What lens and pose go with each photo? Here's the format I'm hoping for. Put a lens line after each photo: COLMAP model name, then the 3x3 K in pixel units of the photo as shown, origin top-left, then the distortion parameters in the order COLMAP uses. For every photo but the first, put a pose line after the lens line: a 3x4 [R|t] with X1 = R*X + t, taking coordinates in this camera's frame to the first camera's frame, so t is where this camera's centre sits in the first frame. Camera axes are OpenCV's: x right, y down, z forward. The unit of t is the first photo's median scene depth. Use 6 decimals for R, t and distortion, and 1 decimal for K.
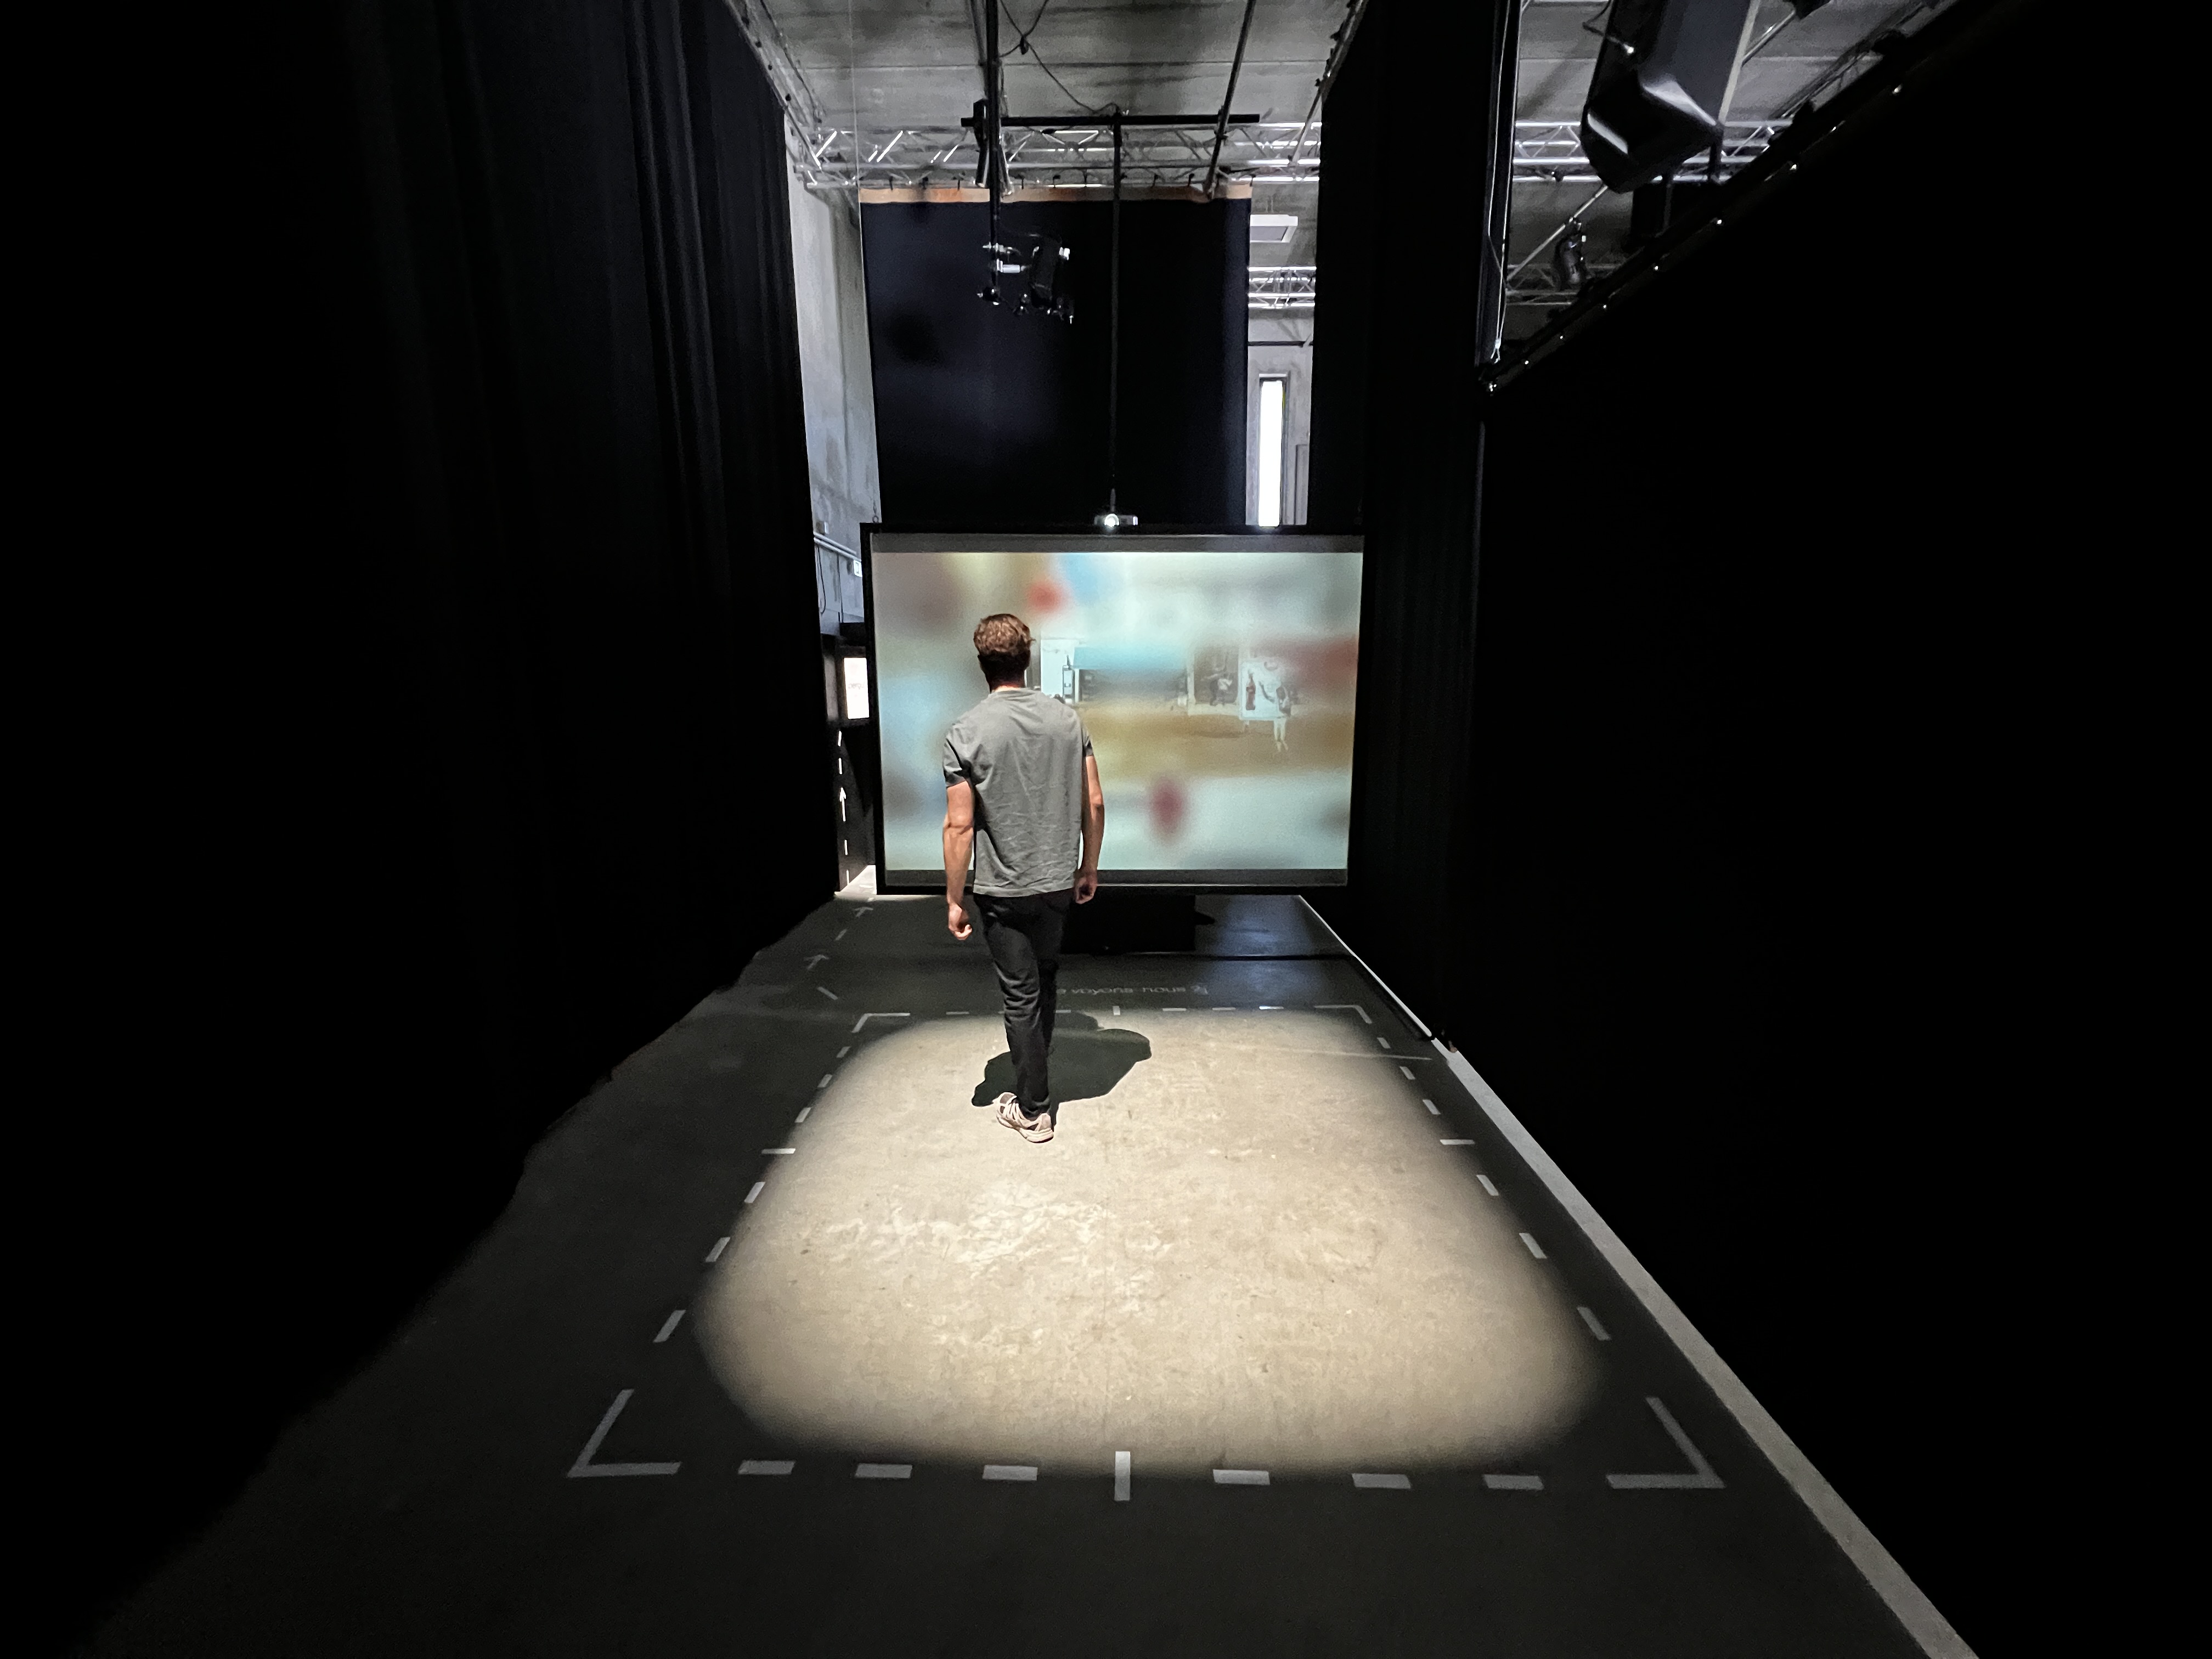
lens RADIAL K [[886.4, 0, 1105.8], [0, 886.4, 830.5], [0, 0, 1]] dist [0.000510, 0.000038]
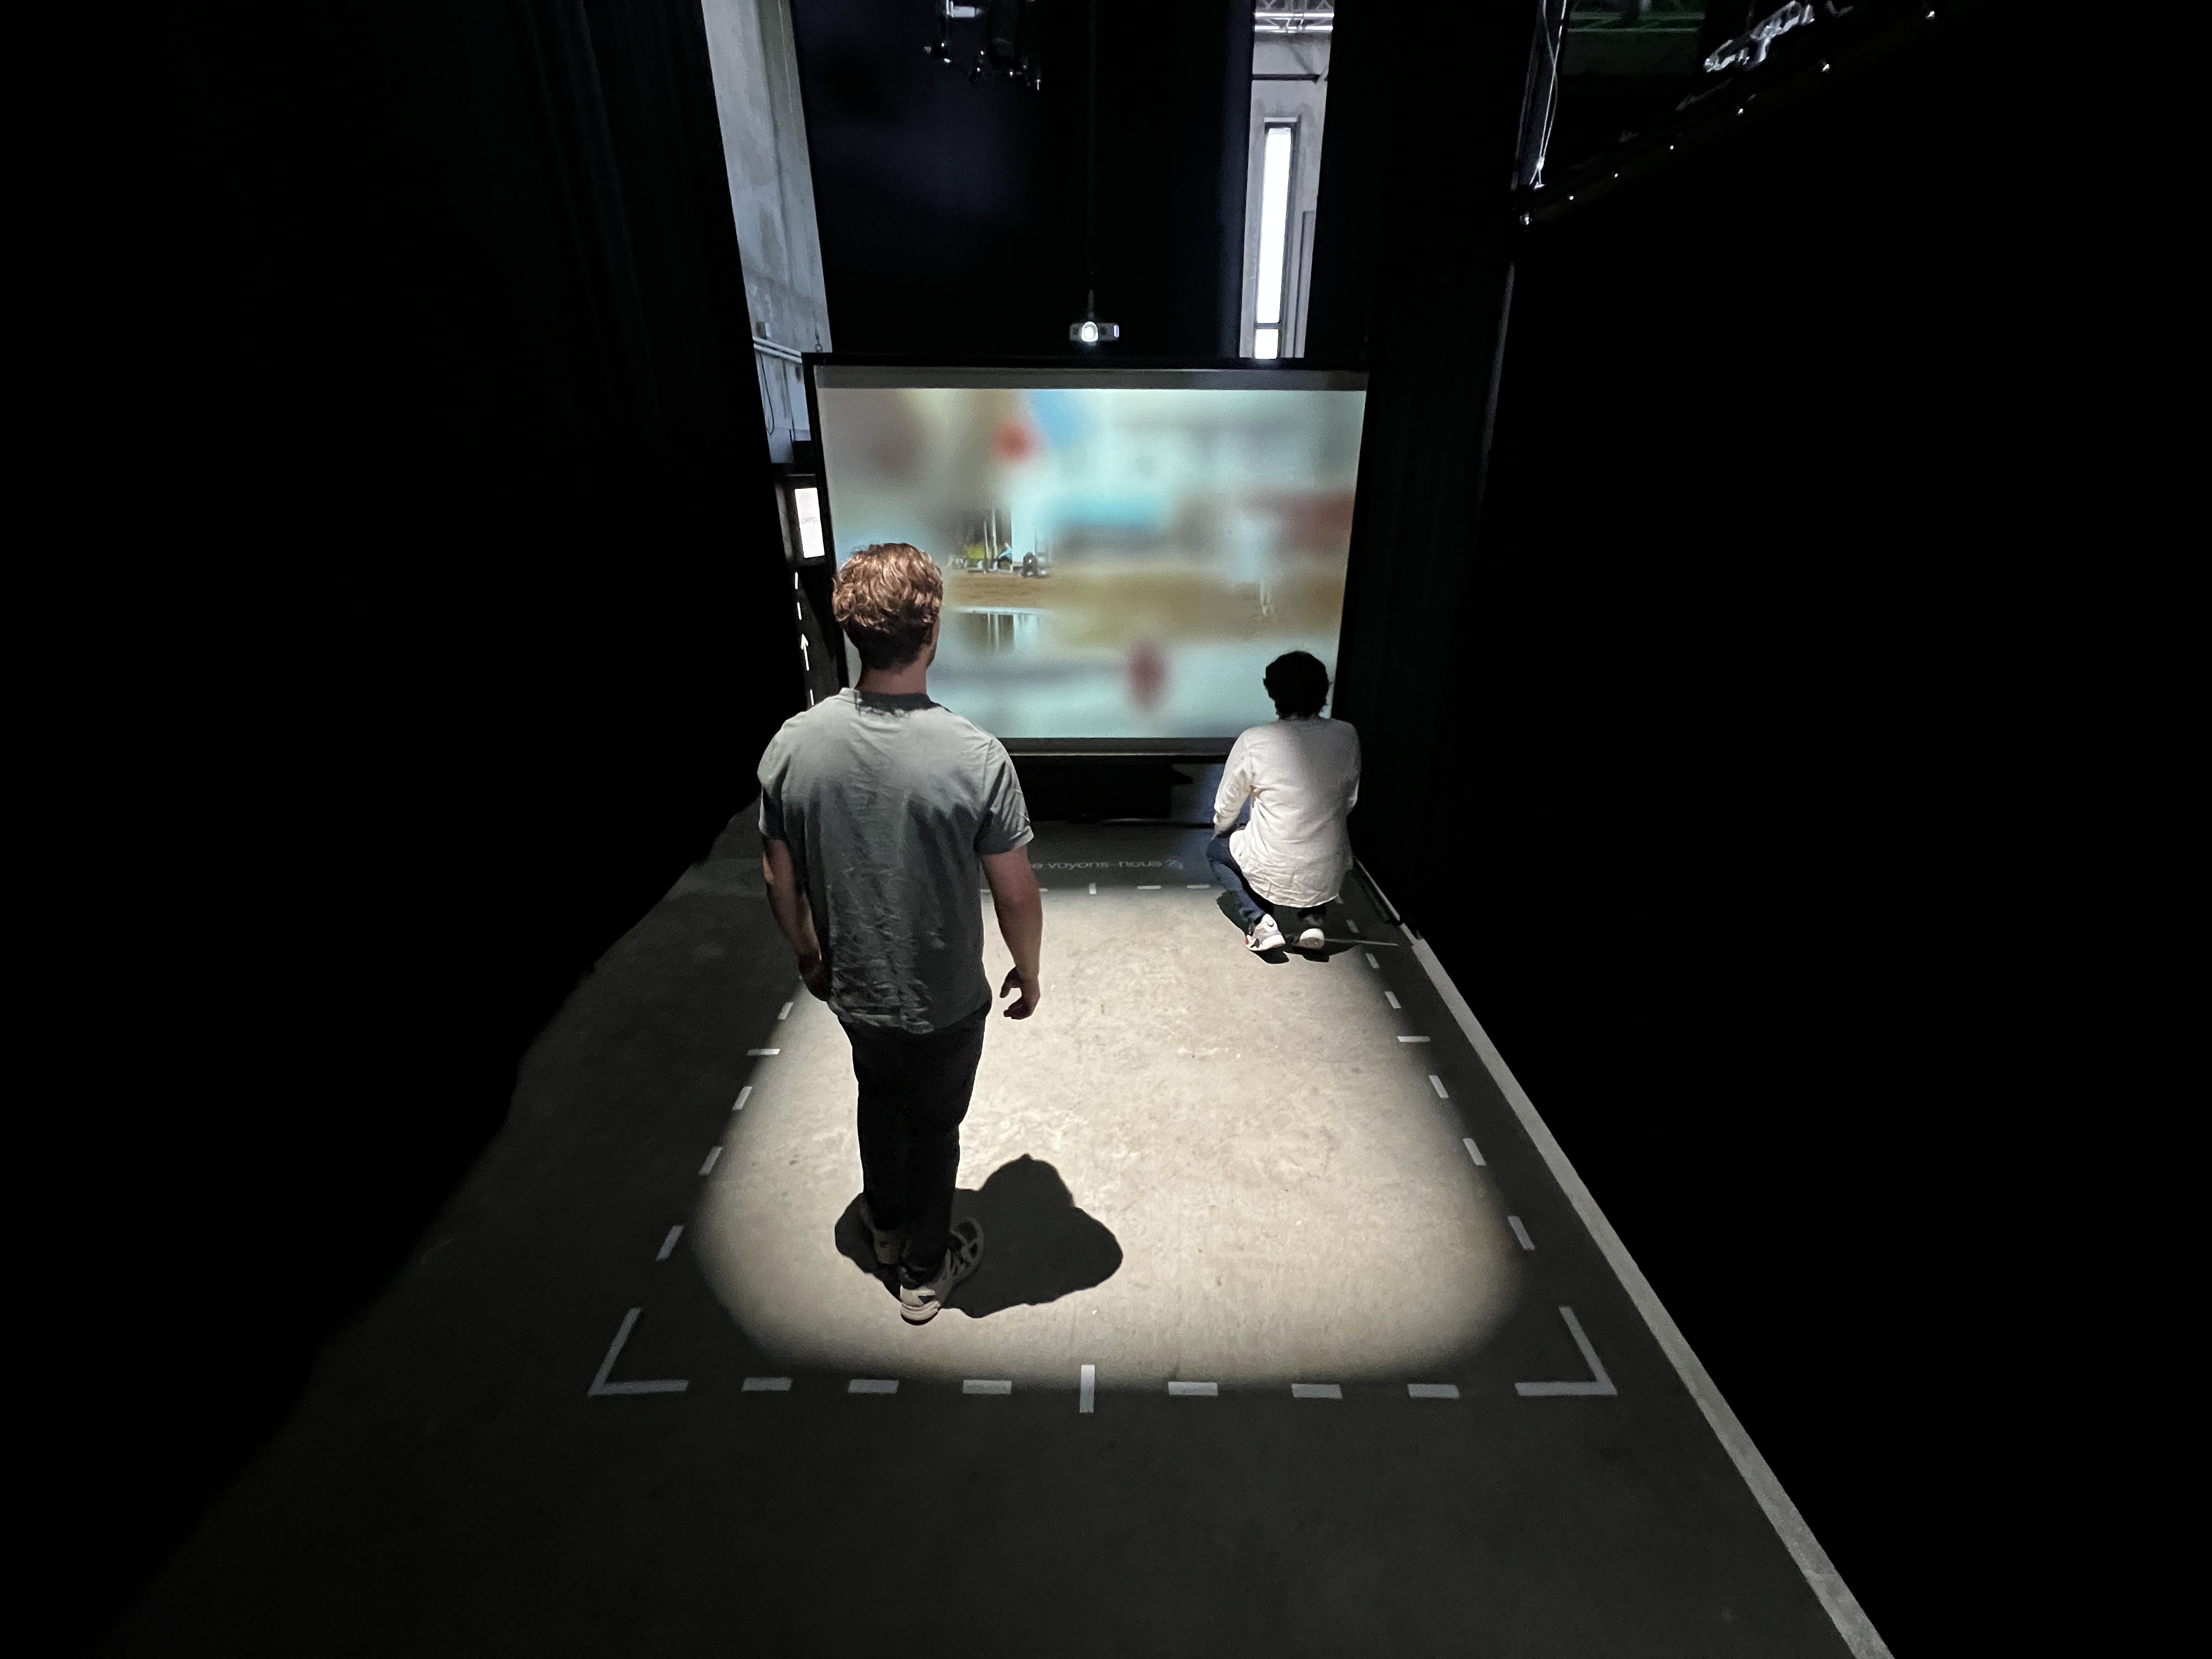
lens RADIAL K [[886.4, 0, 1103.5], [0, 886.4, 830.6], [0, 0, 1]] dist [0.000510, 0.000038]
pose [[0.999886, -0.001035, 0.015042, 0.013087], [-0.002418, 0.973715, 0.227756, -0.120445], [-0.014882, -0.227766, 0.973602, 0.038962]]
